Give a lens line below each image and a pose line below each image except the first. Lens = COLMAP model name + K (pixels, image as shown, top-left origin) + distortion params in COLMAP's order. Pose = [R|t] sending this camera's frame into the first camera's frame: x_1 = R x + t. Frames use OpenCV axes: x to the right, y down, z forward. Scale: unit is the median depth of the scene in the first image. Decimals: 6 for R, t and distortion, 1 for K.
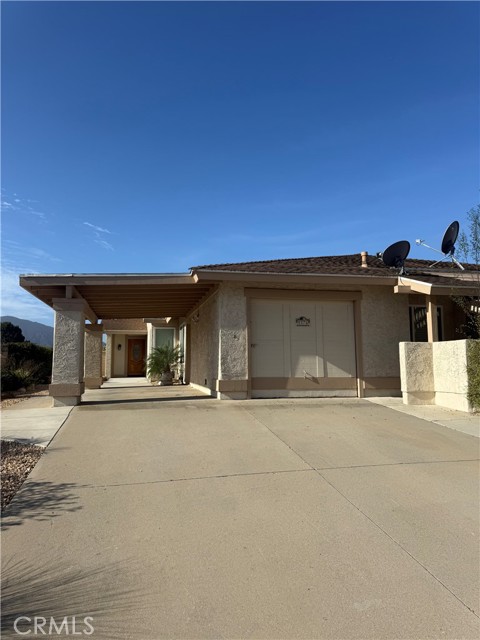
lens RADIAL K [[454.2, 0, 241.4], [0, 454.2, 317.2], [0, 0, 1]] dist [0.114135, 0.000603]
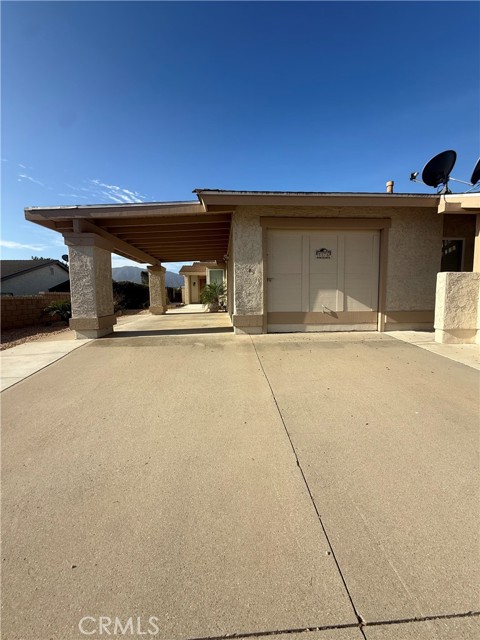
lens RADIAL K [[256.6, 0, 241.5], [0, 256.6, 319.2], [0, 0, 1]] dist [-0.001806, -0.000115]
pose [[0.987822, 0.009992, -0.155266, 0.052538], [0.021192, 0.979995, 0.197890, 0.035693], [0.154137, -0.198771, 0.967849, 0.445776]]
